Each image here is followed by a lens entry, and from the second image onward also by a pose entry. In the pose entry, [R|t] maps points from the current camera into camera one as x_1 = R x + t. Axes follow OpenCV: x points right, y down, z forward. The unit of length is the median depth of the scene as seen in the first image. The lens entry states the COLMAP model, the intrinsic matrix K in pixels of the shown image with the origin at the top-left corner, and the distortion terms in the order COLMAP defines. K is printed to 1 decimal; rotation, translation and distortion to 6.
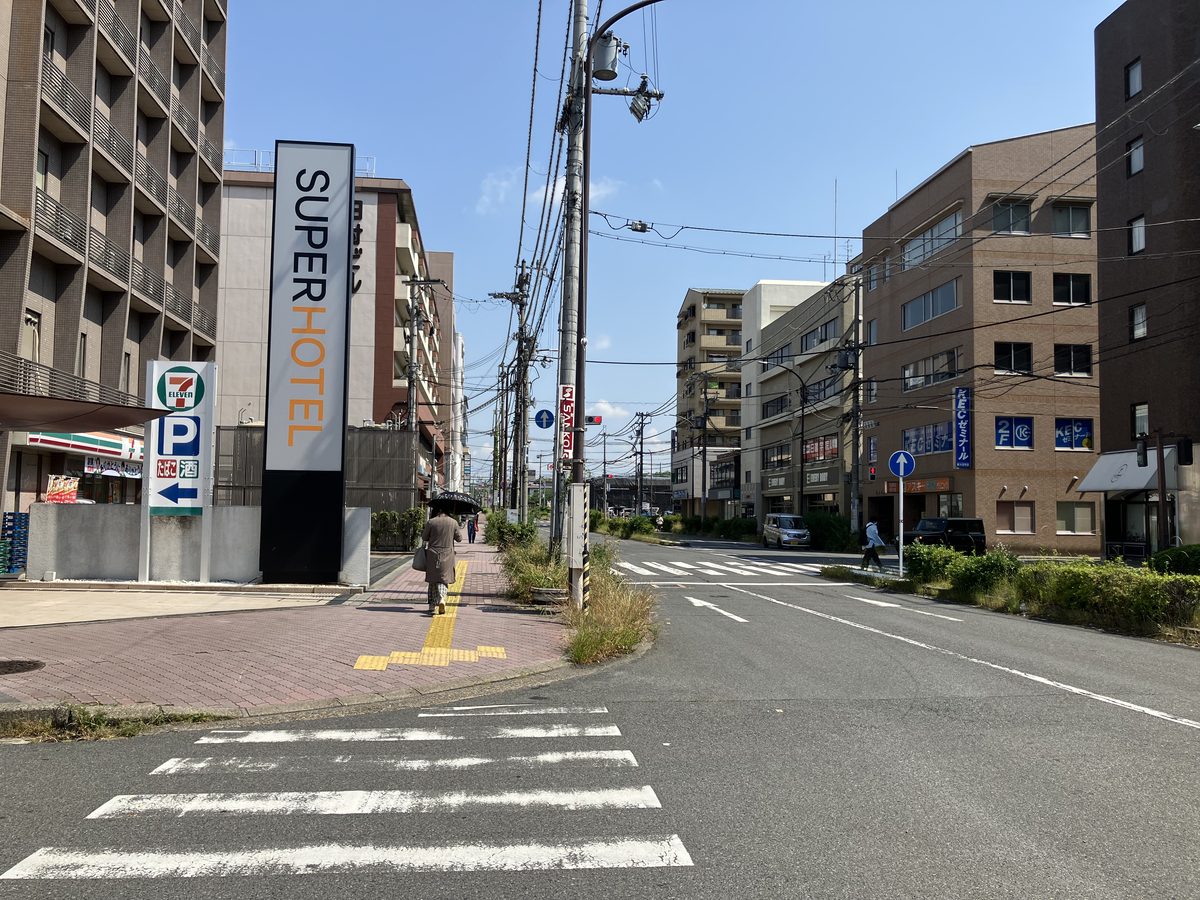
lens RADIAL K [[1008.9, 0, 600.0], [0, 1008.9, 450.0], [0, 0, 1]] dist [0.027096, -0.004725]
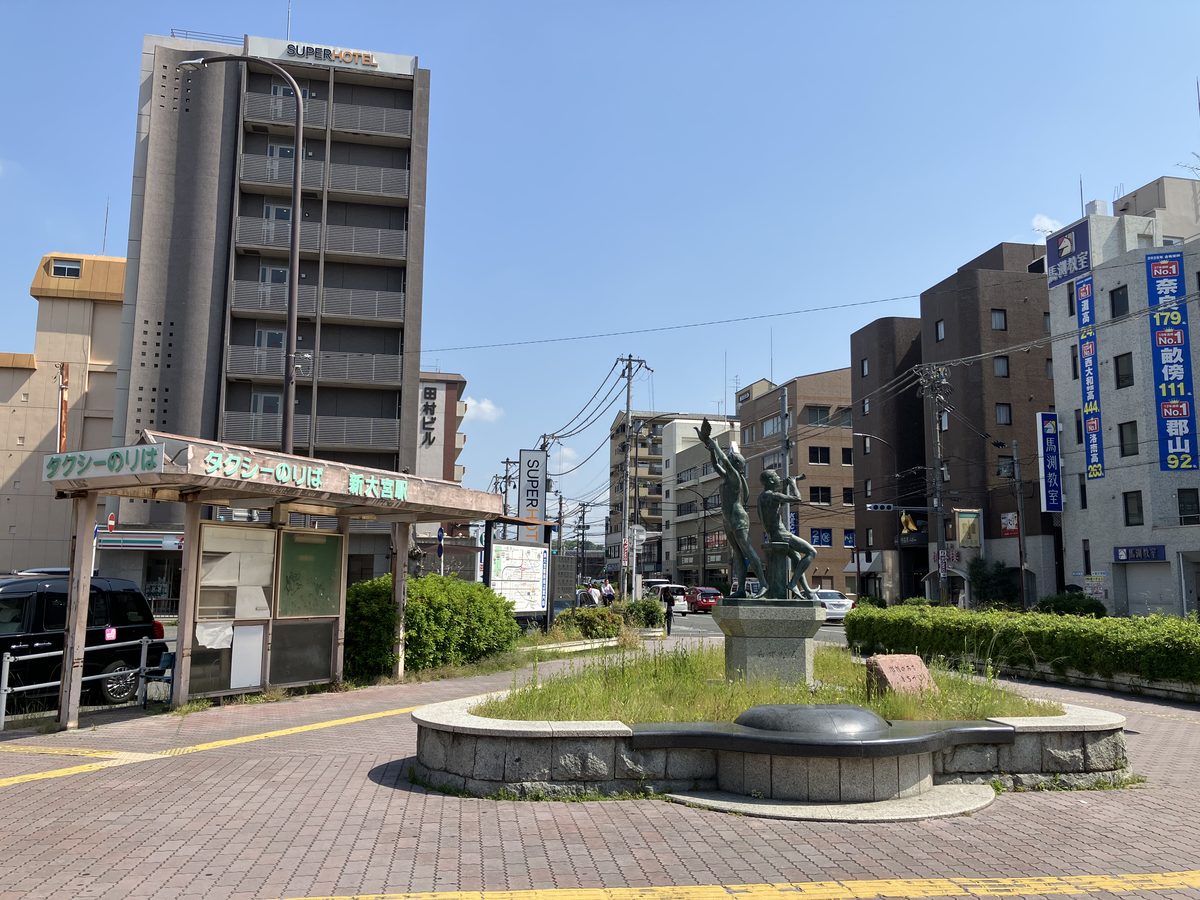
lens RADIAL K [[975.6, 0, 600.0], [0, 975.6, 450.0], [0, 0, 1]] dist [0.223749, -0.002552]
pose [[0.995978, 0.012004, 0.088788, -0.109452], [-0.005676, 0.997447, -0.071180, -0.035549], [-0.089416, 0.070390, 0.993504, -0.566540]]
